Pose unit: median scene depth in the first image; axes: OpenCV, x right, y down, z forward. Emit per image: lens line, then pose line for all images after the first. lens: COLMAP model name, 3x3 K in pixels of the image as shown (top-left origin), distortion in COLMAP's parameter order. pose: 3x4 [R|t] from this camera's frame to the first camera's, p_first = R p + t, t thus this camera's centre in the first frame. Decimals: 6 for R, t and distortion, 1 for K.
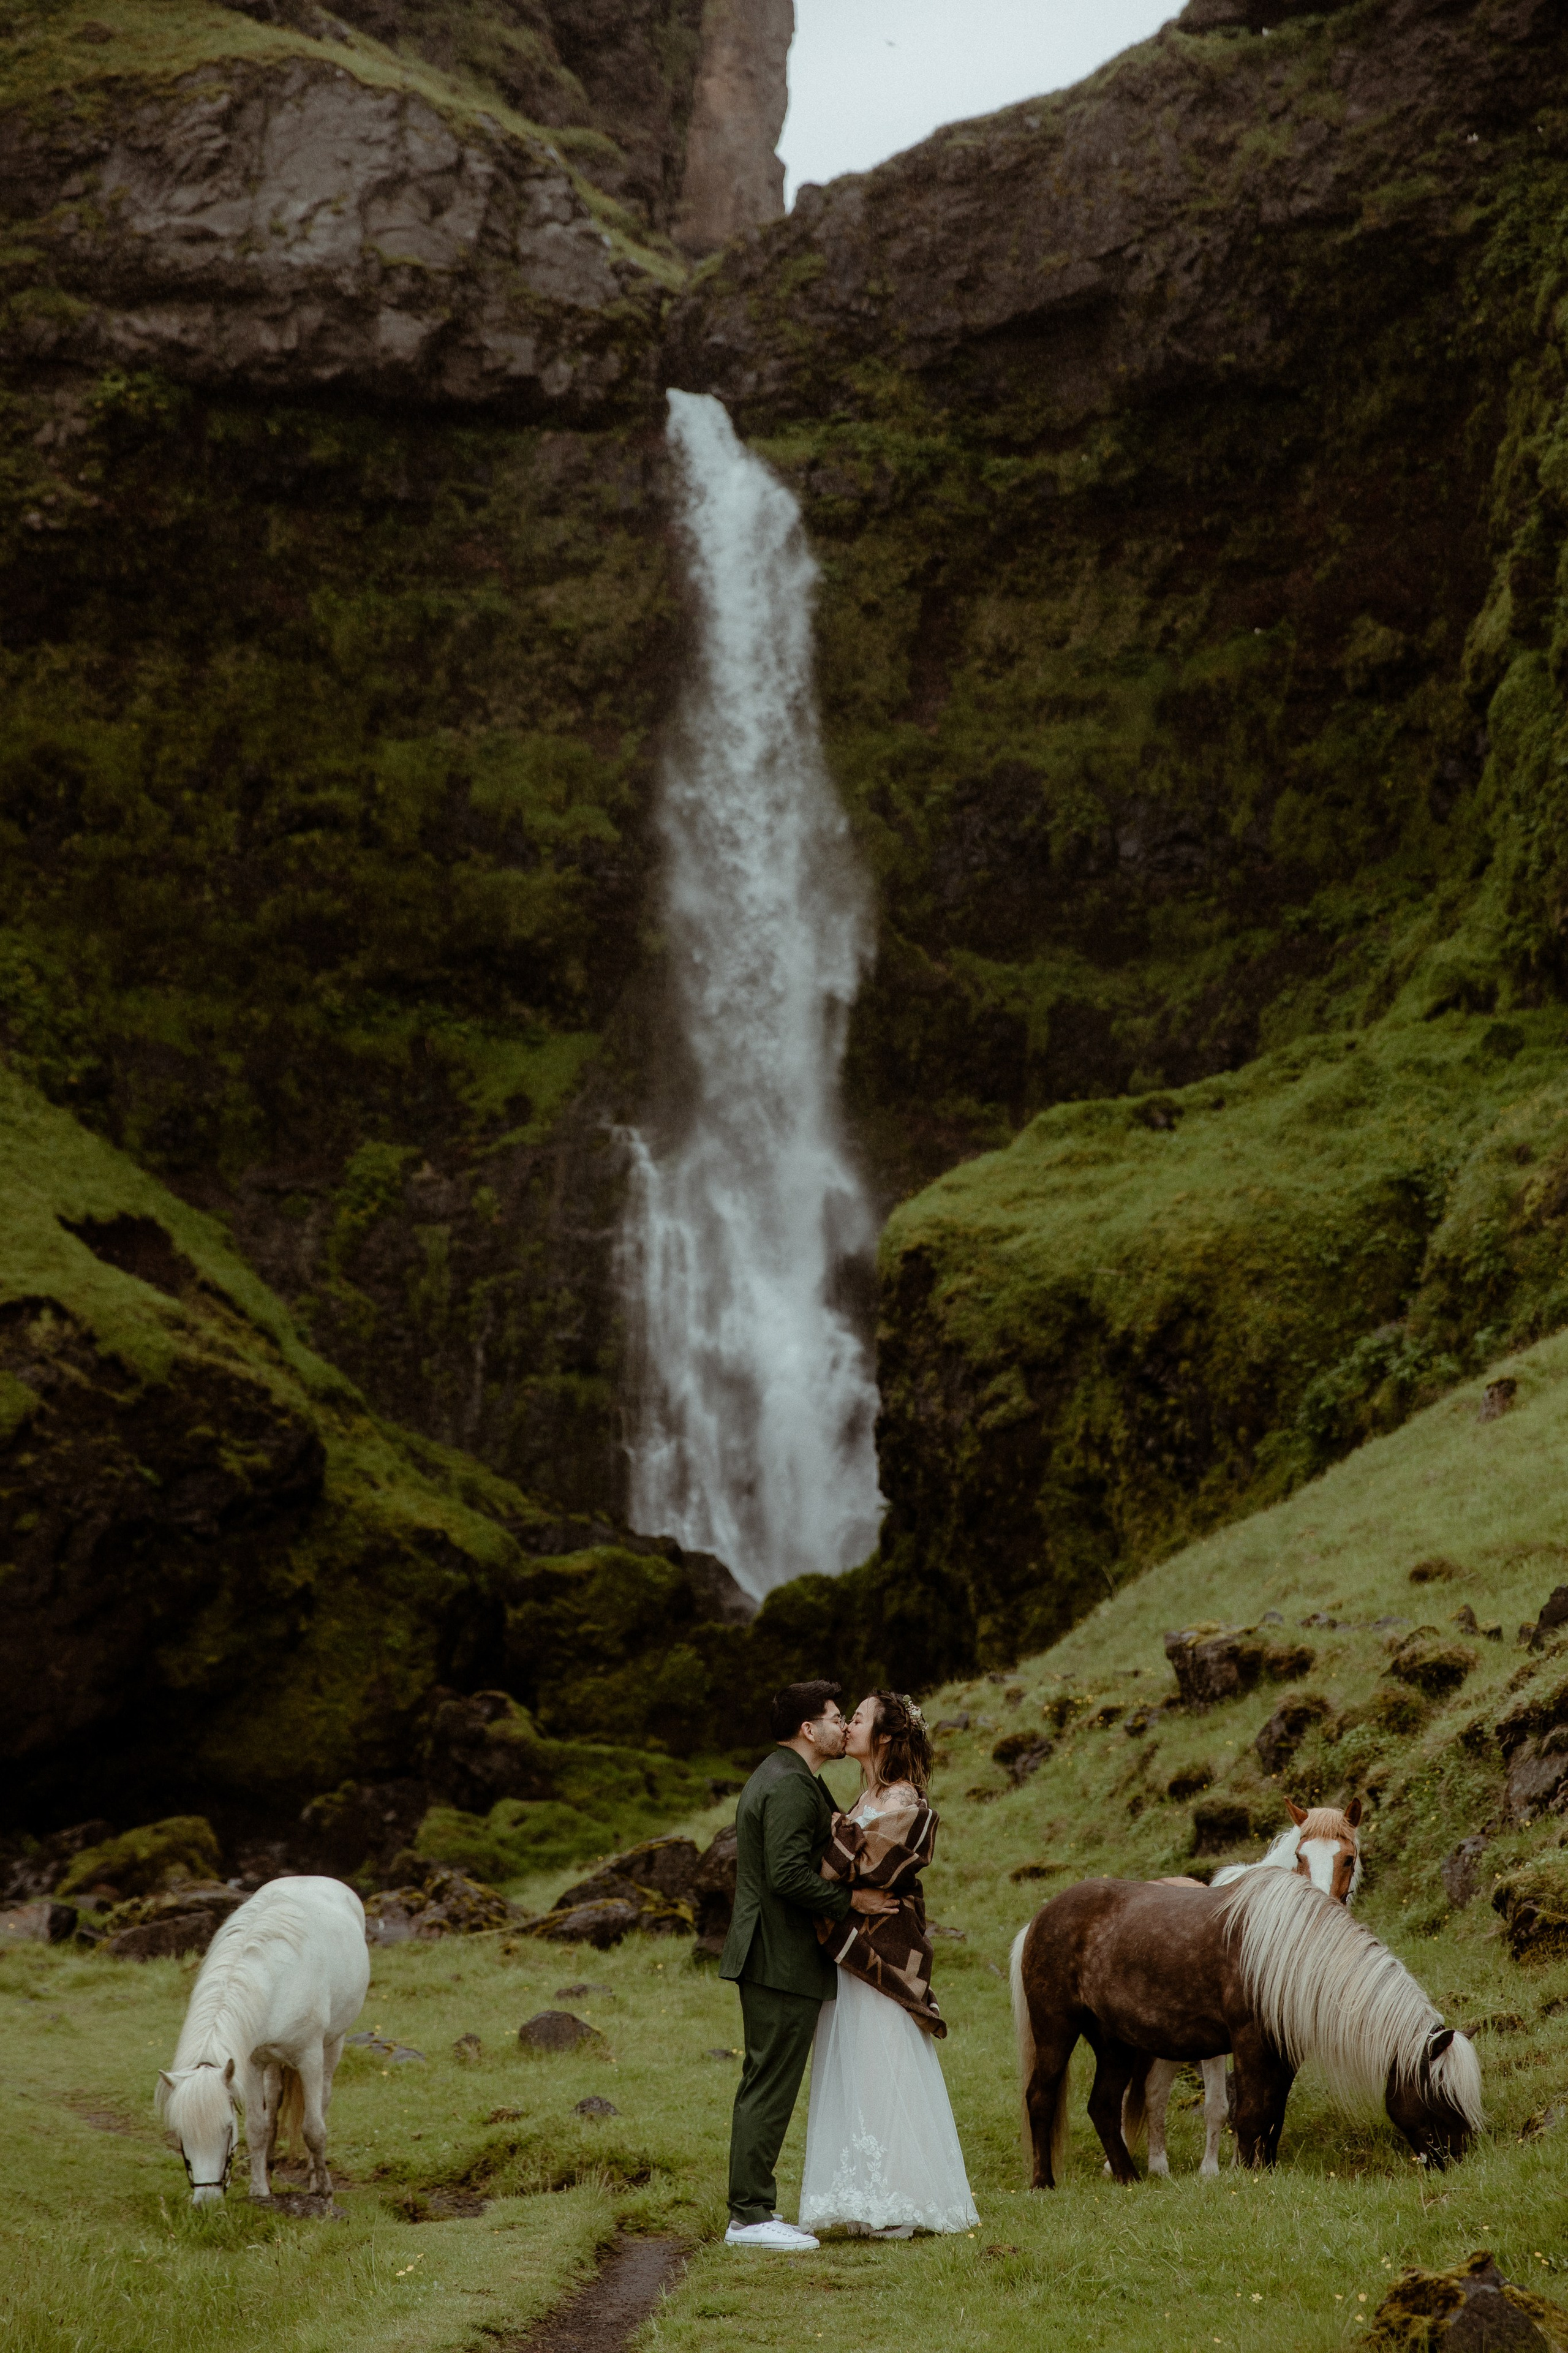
lens RADIAL K [[4649.0, 0, 777.8], [0, 4649.0, 1207.4], [0, 0, 1]] dist [0.010115, -0.134588]
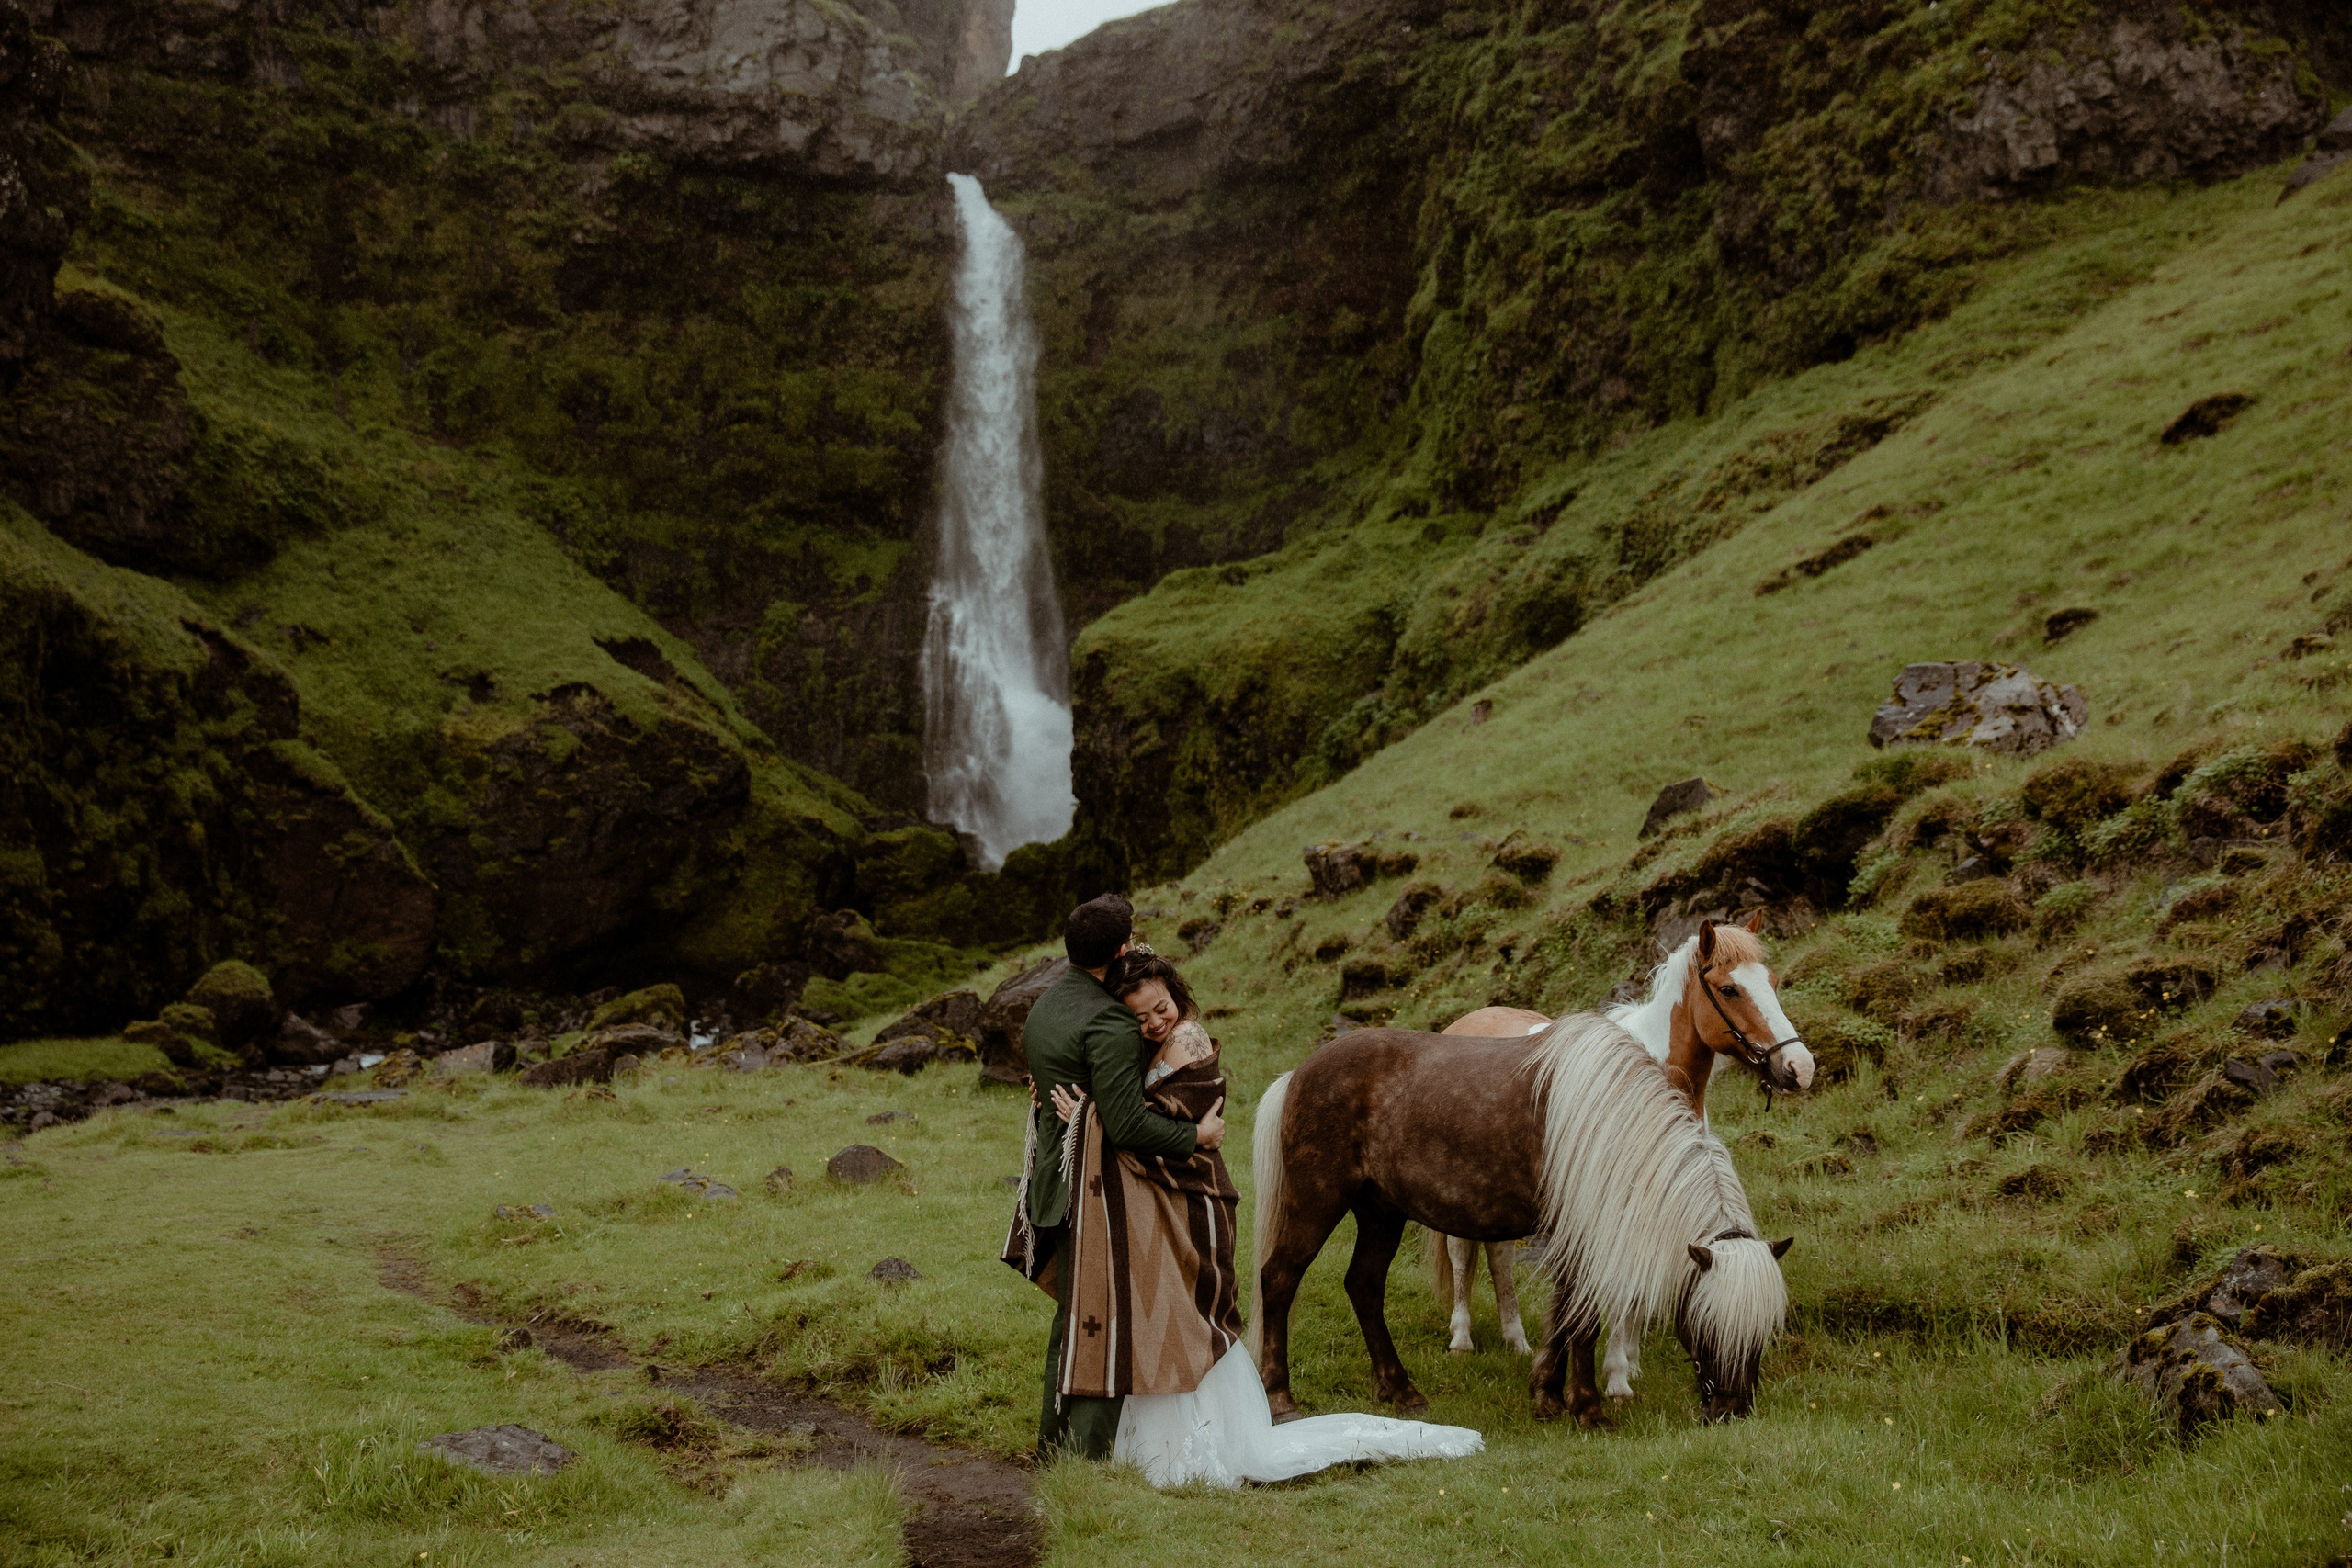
lens RADIAL K [[2384.9, 0, 1170.7], [0, 2384.9, 800.2], [0, 0, 1]] dist [0.038476, -0.027511]
pose [[0.997571, -0.001476, 0.069641, -0.003492], [-0.002245, 0.998575, 0.053324, 0.015043], [-0.069620, -0.053350, 0.996146, 0.106765]]
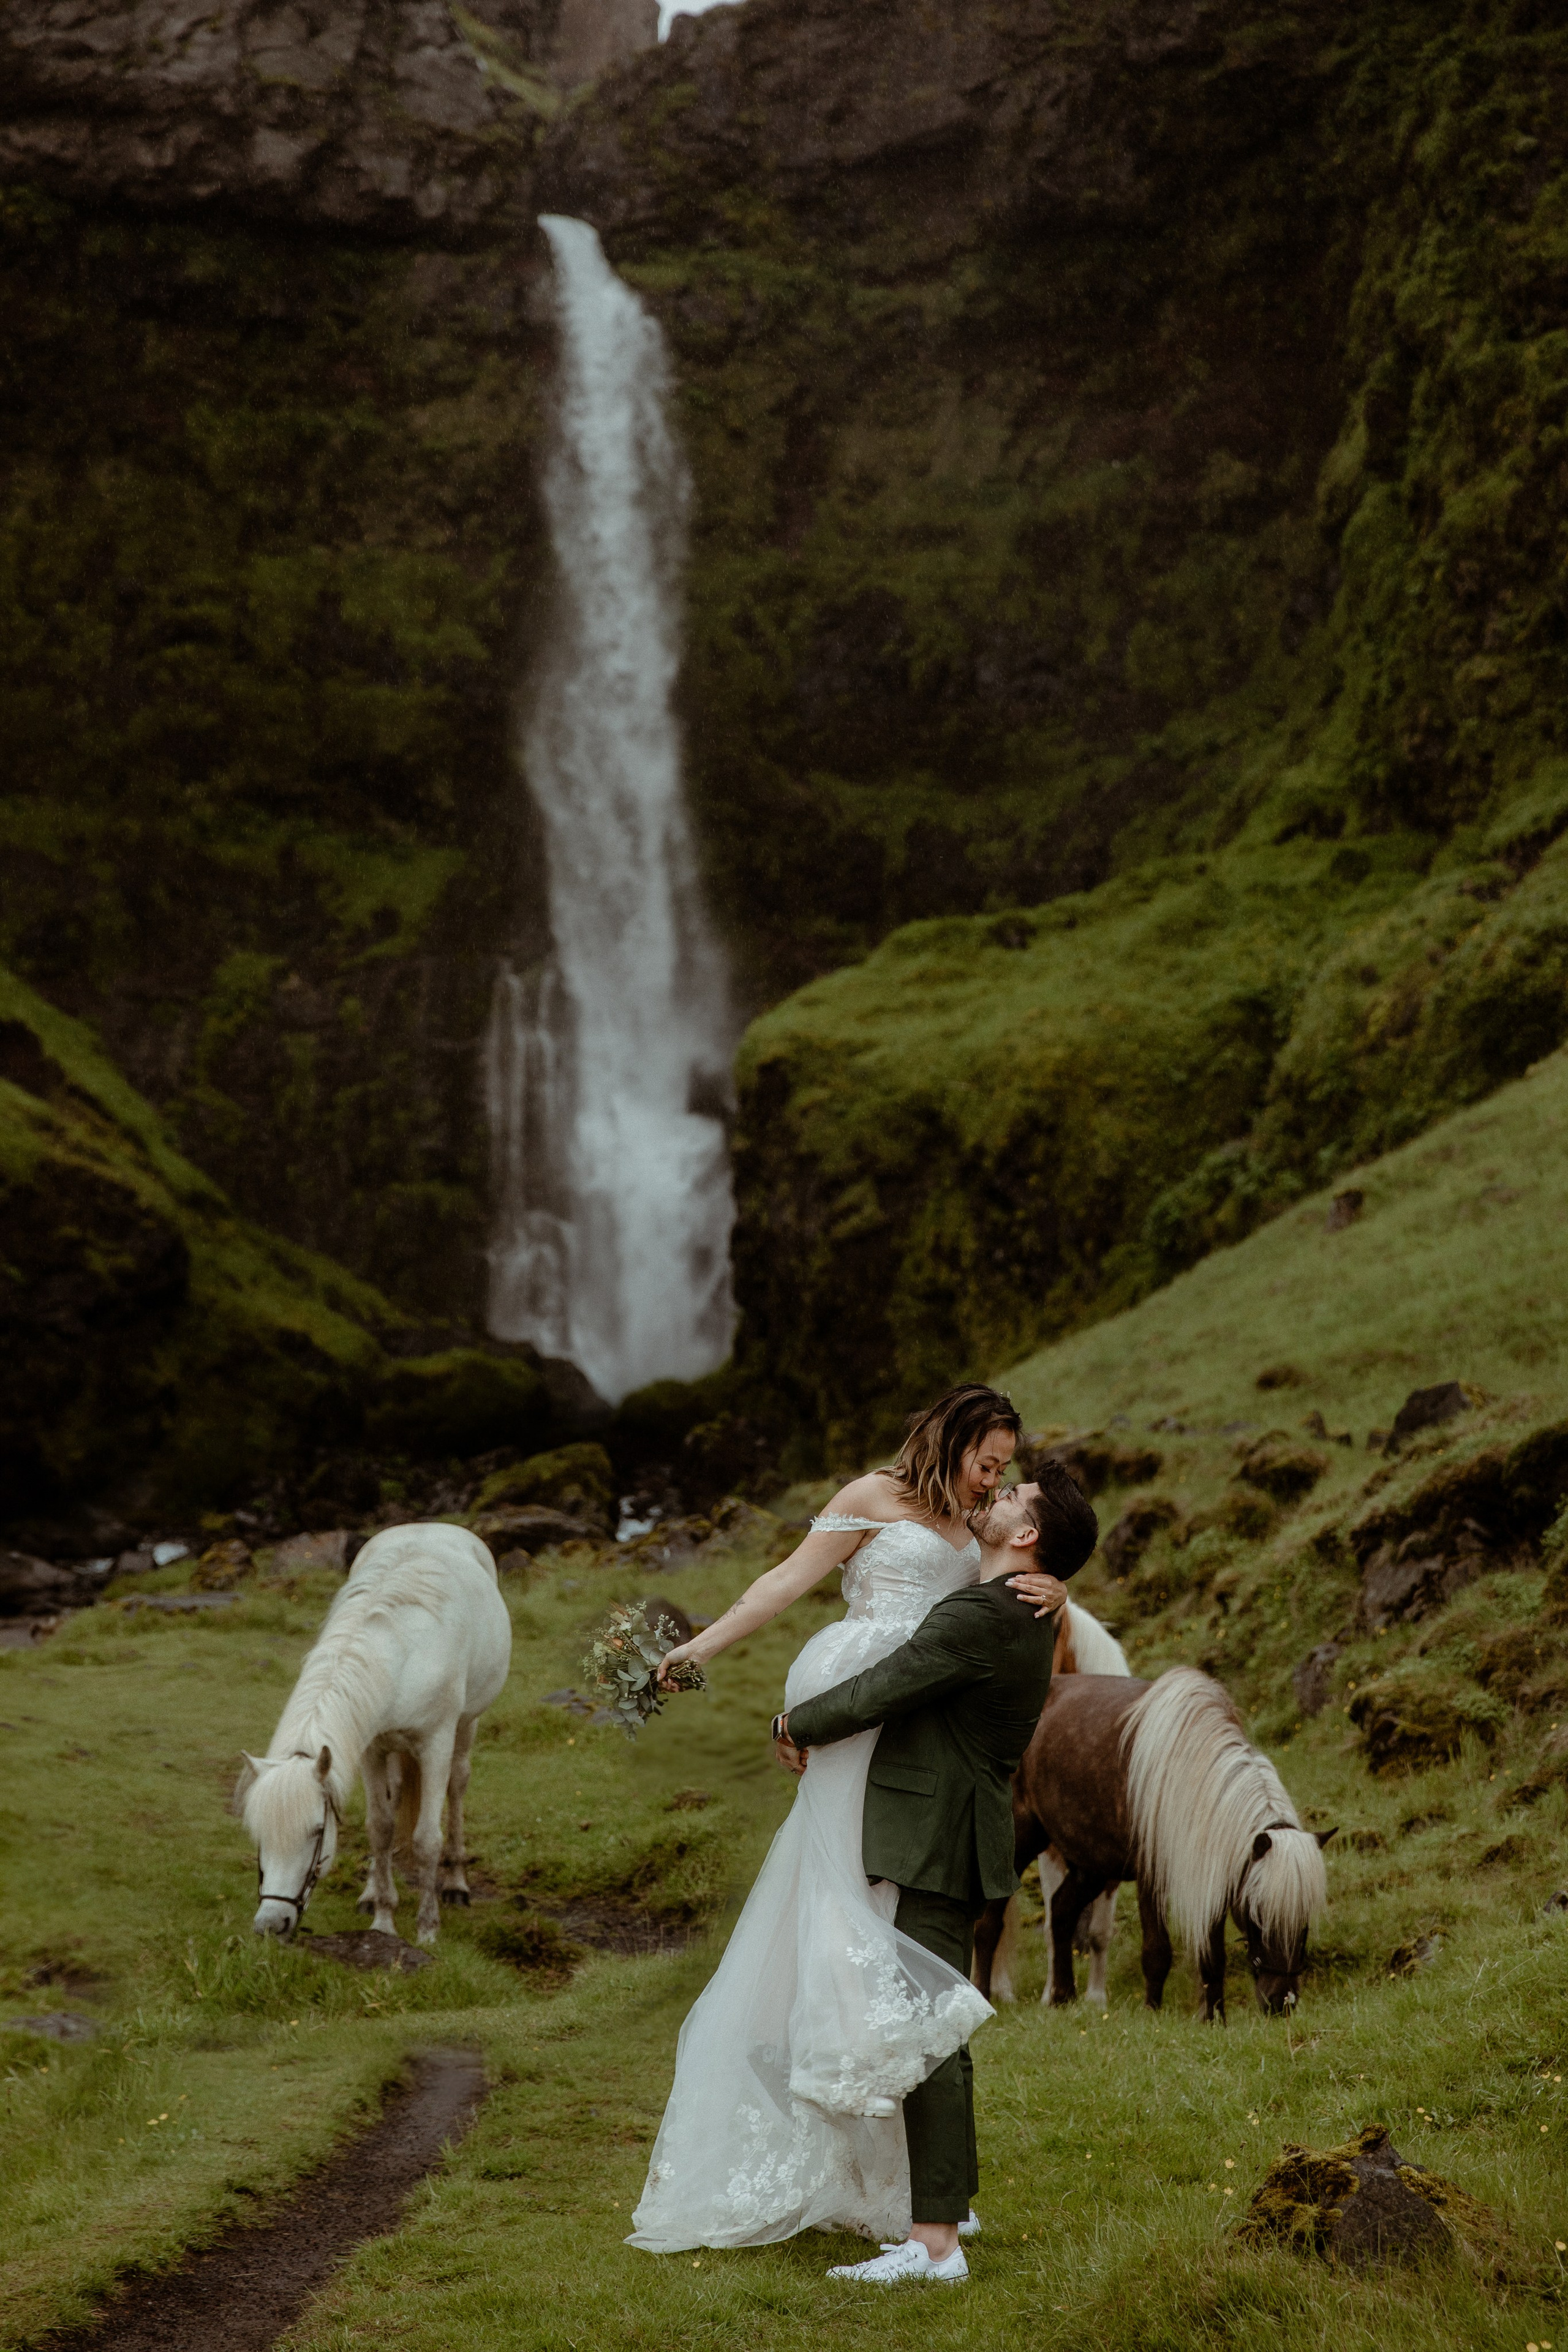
lens RADIAL K [[4468.4, 0, 782.5], [0, 4468.4, 1212.4], [0, 0, 1]] dist [-0.001197, -0.062528]
pose [[0.999416, 0.013094, 0.031576, 0.001391], [-0.014355, 0.999095, 0.040041, 0.002498], [-0.031023, -0.040471, 0.998699, 0.019873]]
